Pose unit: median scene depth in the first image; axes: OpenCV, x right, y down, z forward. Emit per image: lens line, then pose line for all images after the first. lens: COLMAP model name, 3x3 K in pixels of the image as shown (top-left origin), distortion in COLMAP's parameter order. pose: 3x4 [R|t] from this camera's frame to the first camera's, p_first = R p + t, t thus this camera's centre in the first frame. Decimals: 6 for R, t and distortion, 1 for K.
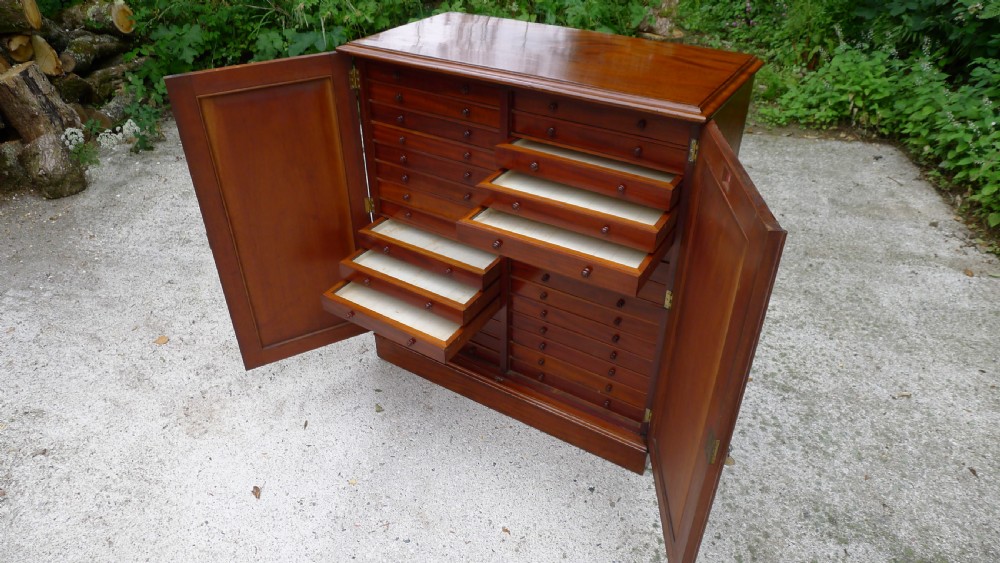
lens RADIAL K [[651.8, 0, 513.8], [0, 651.8, 282.0], [0, 0, 1]] dist [-0.057982, 0.019770]
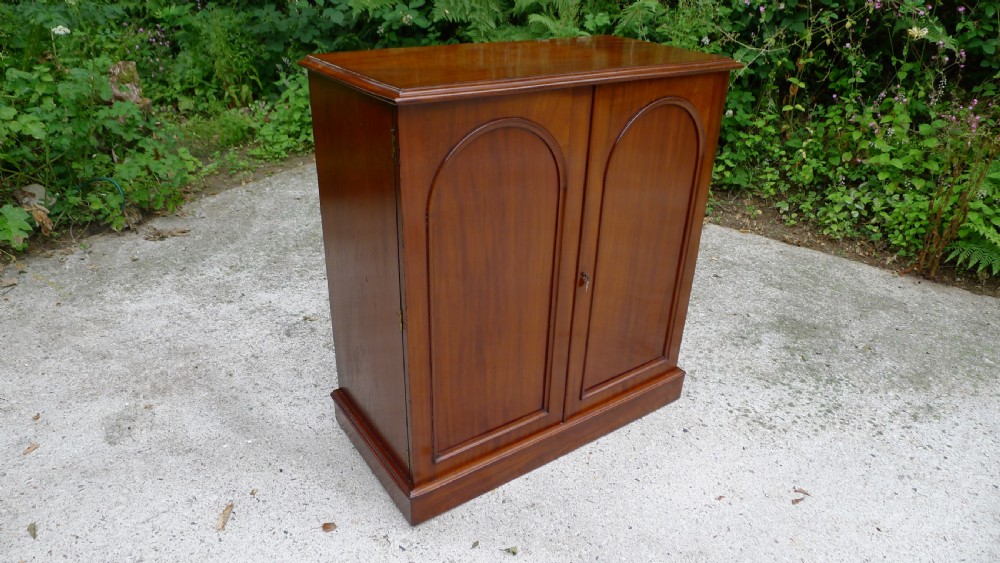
lens RADIAL K [[640.0, 0, 494.5], [0, 640.0, 275.8], [0, 0, 1]] dist [-0.067339, 0.020661]
pose [[0.420835, -0.412847, 0.807747, -0.559171], [0.483103, 0.855658, 0.185638, -0.186588], [-0.767795, 0.312102, 0.559538, 0.410759]]
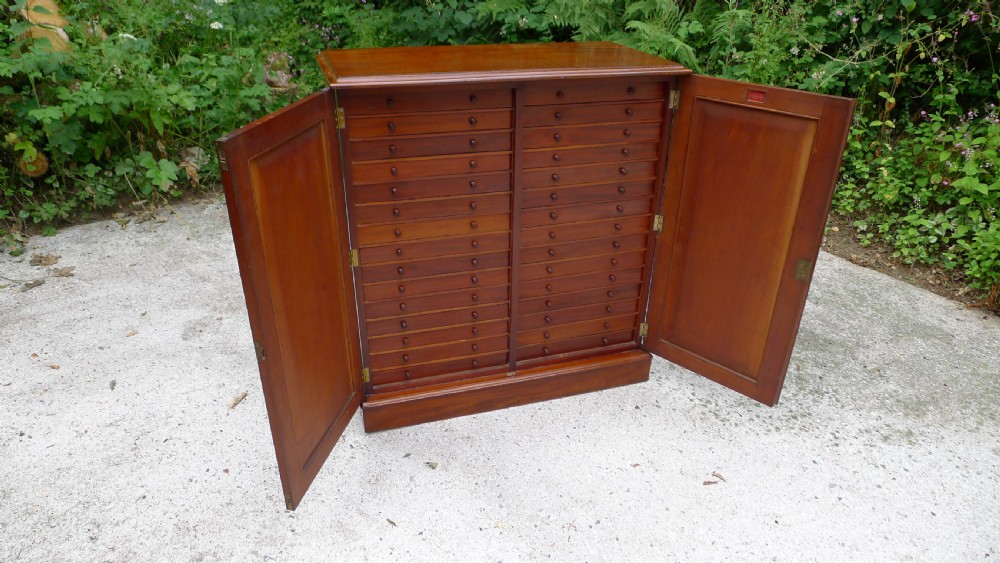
lens RADIAL K [[637.0, 0, 500.0], [0, 637.0, 281.5], [0, 0, 1]] dist [-0.065152, 0.017413]
pose [[0.660762, -0.351041, 0.663448, -0.530546], [0.408882, 0.909578, 0.074047, -0.055737], [-0.629452, 0.222345, 0.744549, 0.177421]]
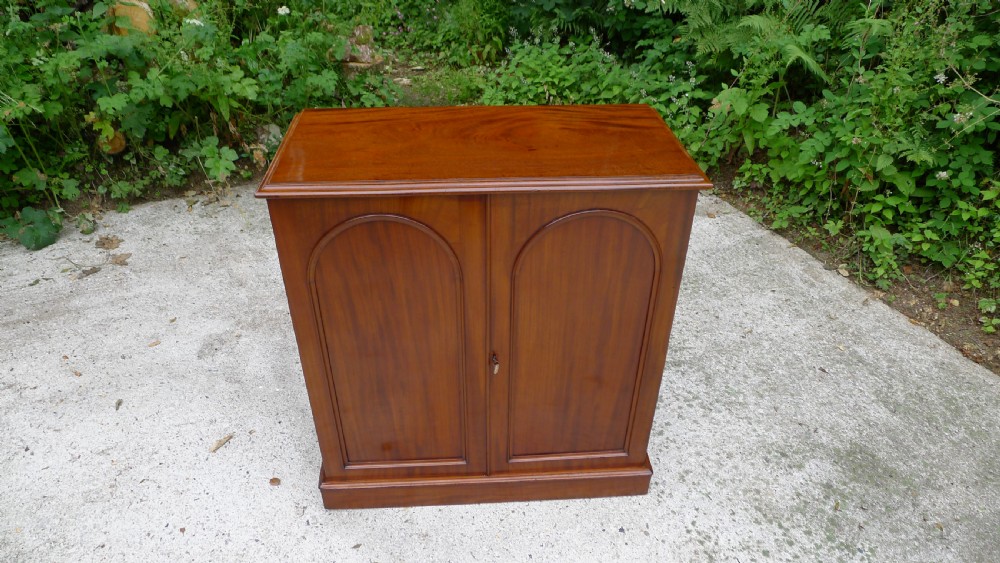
lens RADIAL K [[637.0, 0, 500.0], [0, 637.0, 281.5], [0, 0, 1]] dist [-0.065152, 0.017413]
pose [[0.819175, -0.323893, 0.473335, -0.285421], [0.315183, 0.943716, 0.100296, -0.162718], [-0.479179, 0.067027, 0.875154, 0.126209]]
